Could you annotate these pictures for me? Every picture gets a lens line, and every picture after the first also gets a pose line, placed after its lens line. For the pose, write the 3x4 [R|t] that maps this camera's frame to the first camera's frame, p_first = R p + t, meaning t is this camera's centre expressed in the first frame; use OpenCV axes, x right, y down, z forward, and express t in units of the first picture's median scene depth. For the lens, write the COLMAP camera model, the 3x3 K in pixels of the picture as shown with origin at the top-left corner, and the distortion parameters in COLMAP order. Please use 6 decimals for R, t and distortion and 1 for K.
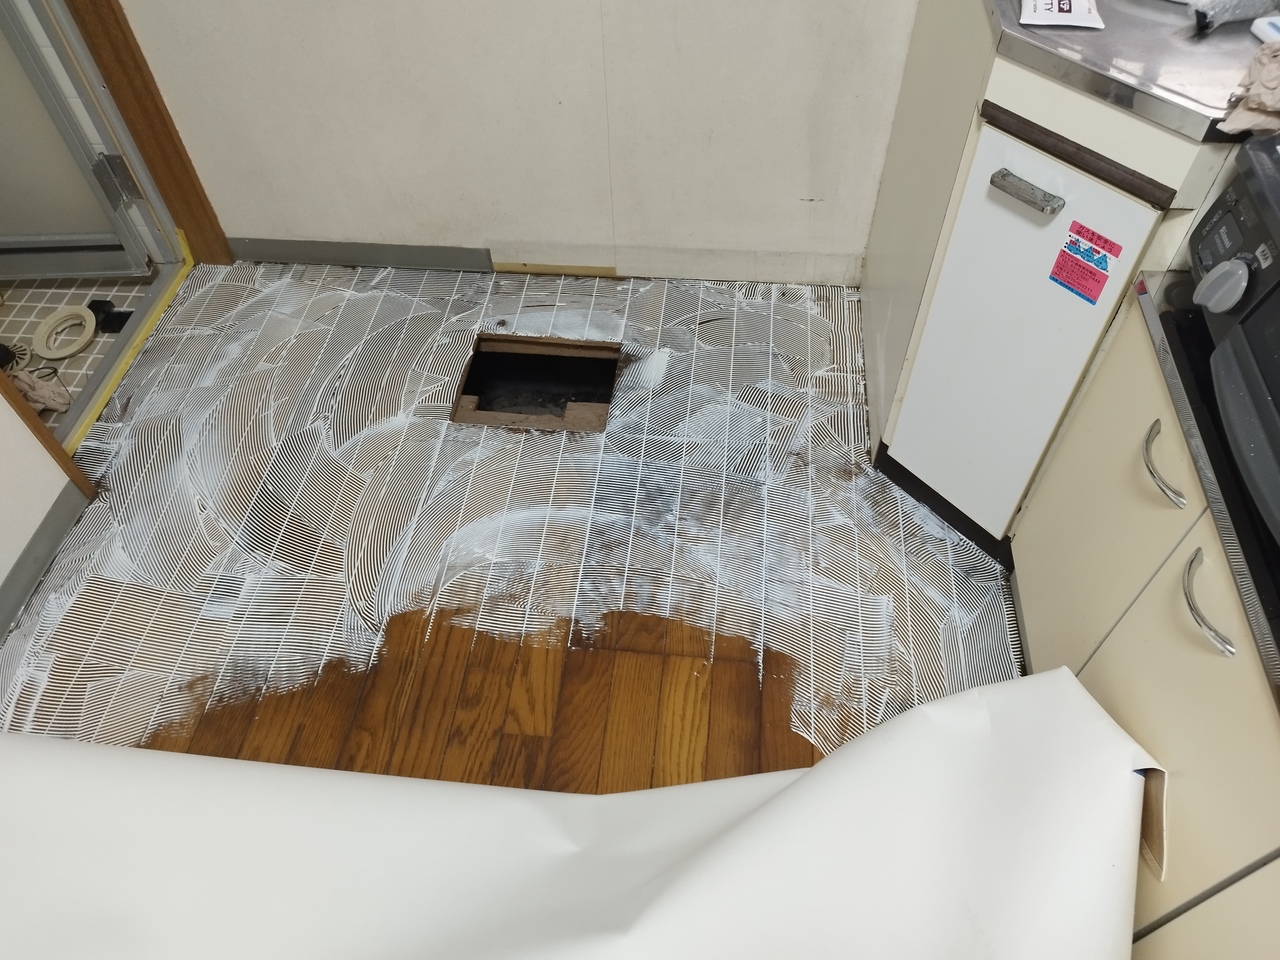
lens RADIAL K [[908.8, 0, 640.6], [0, 908.8, 502.2], [0, 0, 1]] dist [-0.002438, -0.004119]
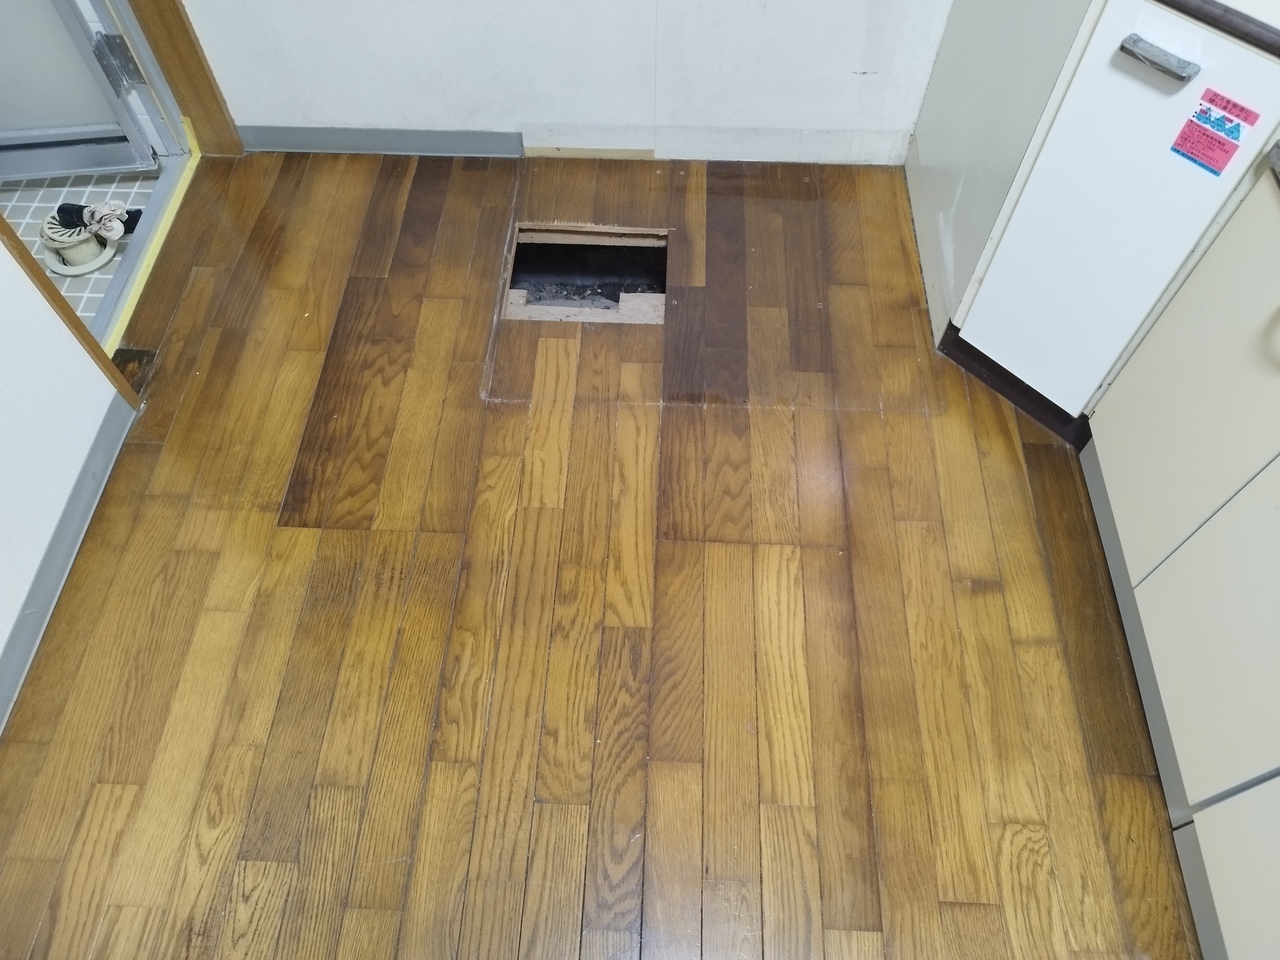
lens RADIAL K [[908.8, 0, 640.6], [0, 908.8, 502.2], [0, 0, 1]] dist [-0.002438, -0.004119]
pose [[0.997703, -0.041580, 0.053485, -0.155667], [0.035172, 0.992669, 0.115632, 0.000543], [-0.057901, -0.113485, 0.991851, 0.006203]]
